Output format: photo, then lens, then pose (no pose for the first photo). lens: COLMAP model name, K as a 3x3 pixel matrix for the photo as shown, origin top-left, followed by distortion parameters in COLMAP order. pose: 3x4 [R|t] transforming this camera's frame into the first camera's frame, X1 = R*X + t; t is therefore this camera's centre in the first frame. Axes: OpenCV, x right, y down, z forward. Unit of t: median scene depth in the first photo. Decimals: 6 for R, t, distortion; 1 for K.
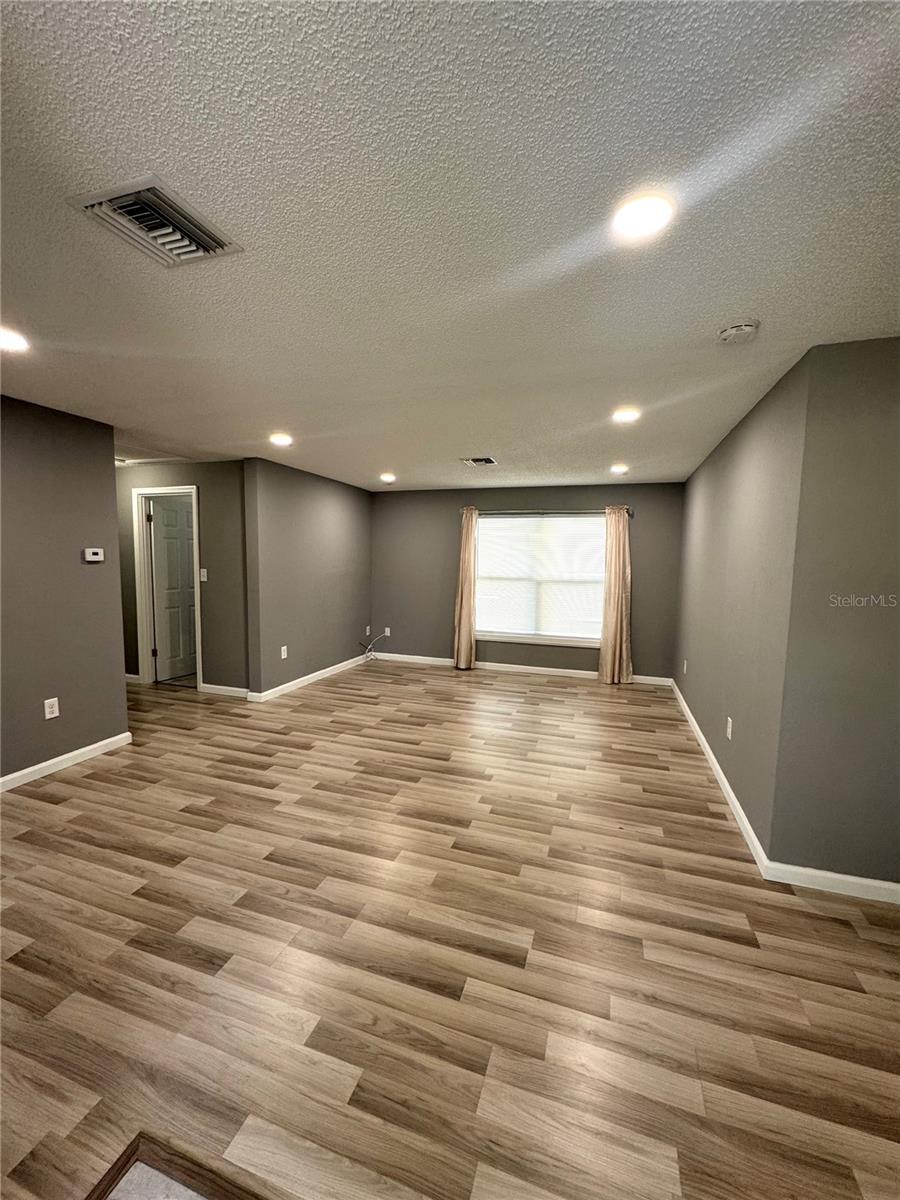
lens RADIAL K [[479.0, 0, 450.0], [0, 479.0, 600.0], [0, 0, 1]] dist [-0.003876, 0.000170]
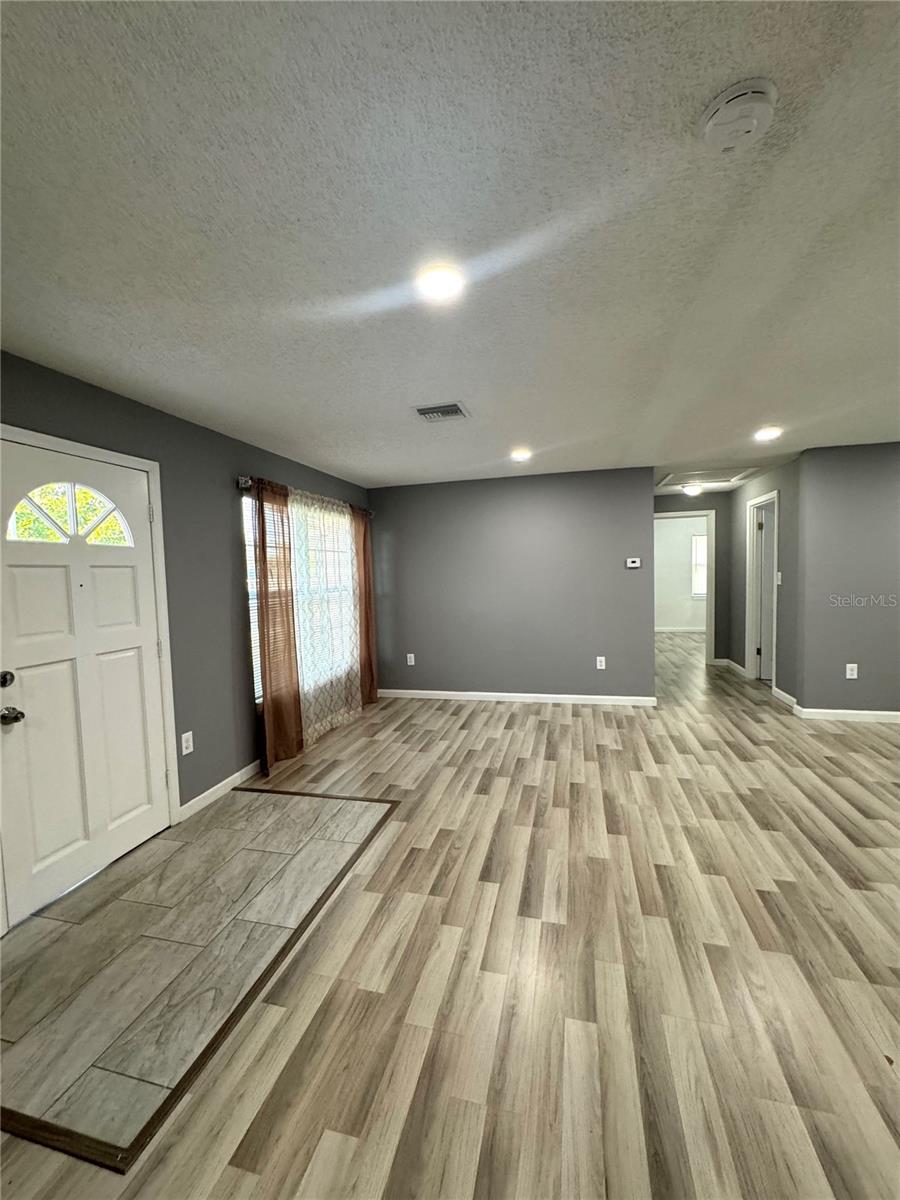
lens RADIAL K [[479.8, 0, 450.0], [0, 479.8, 600.0], [0, 0, 1]] dist [-0.005648, 0.000865]
pose [[0.067554, 0.039159, -0.996947, 1.080470], [-0.058473, 0.997667, 0.035226, -0.005293], [0.996001, 0.055915, 0.069686, 0.623637]]
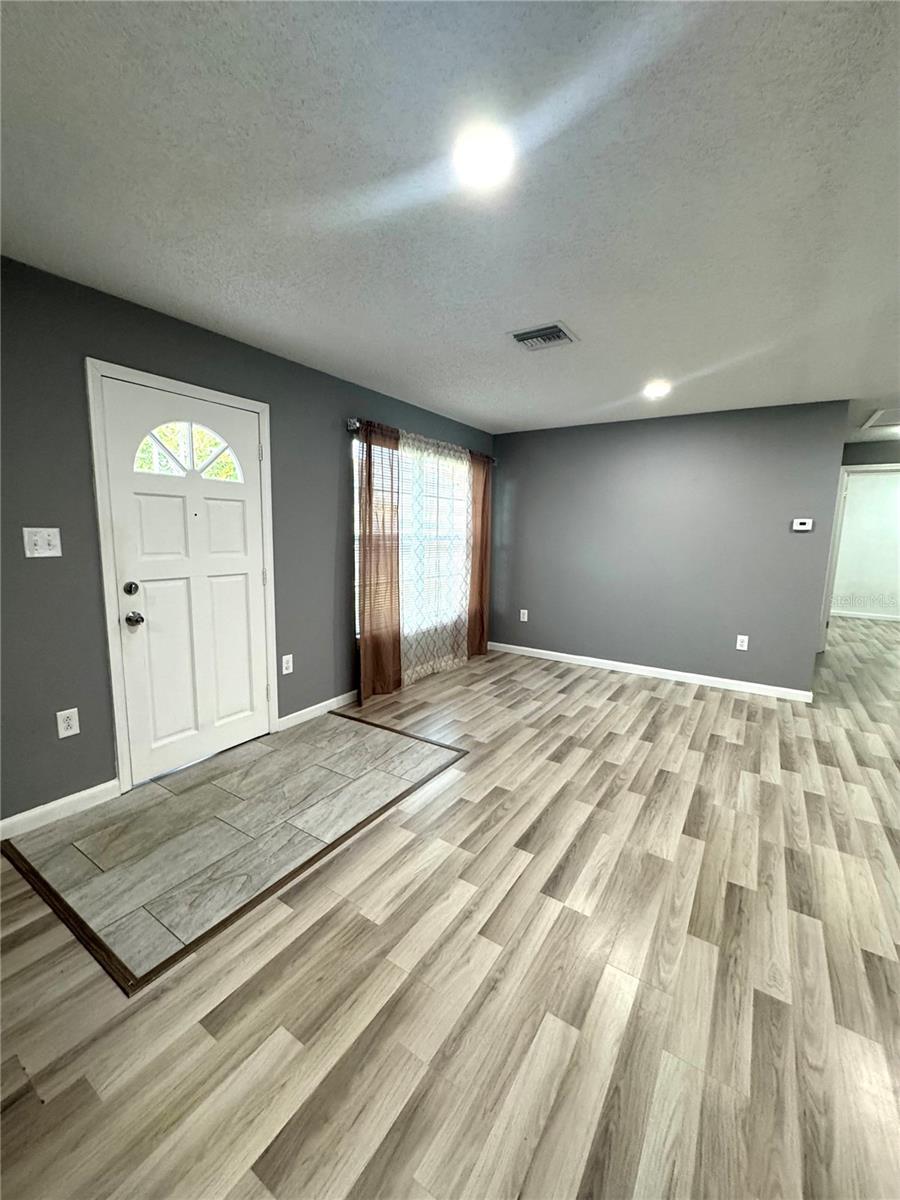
lens RADIAL K [[479.8, 0, 450.0], [0, 479.8, 600.0], [0, 0, 1]] dist [-0.005648, 0.000865]
pose [[-0.256951, 0.117557, -0.959248, 0.985244], [-0.112186, 0.982235, 0.150425, 0.006083], [0.959891, 0.146266, -0.239198, 0.839405]]
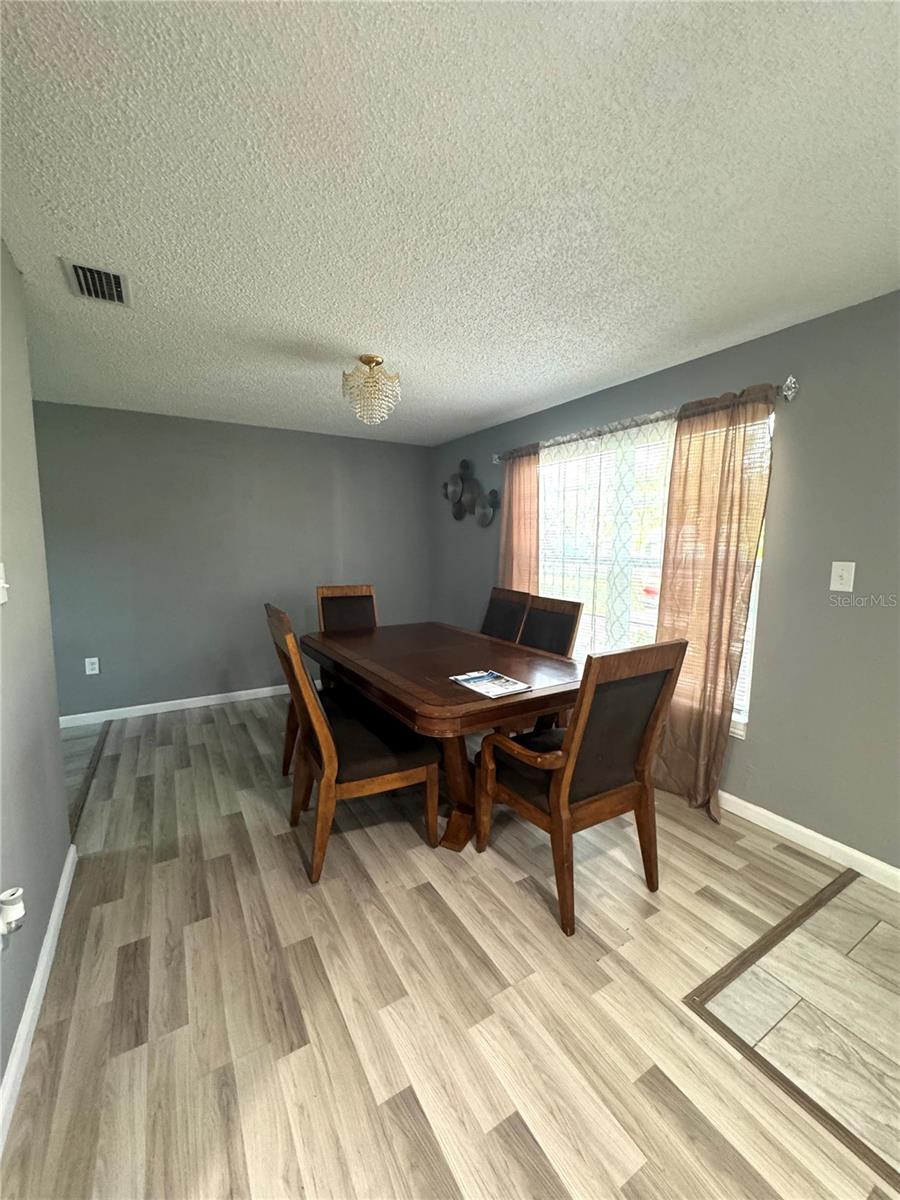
lens RADIAL K [[479.8, 0, 450.0], [0, 479.8, 600.0], [0, 0, 1]] dist [-0.005648, 0.000865]
pose [[-0.757167, -0.097178, 0.645952, 0.362858], [0.042545, 0.979436, 0.197219, -0.043377], [-0.651834, 0.176810, -0.737462, 0.983683]]
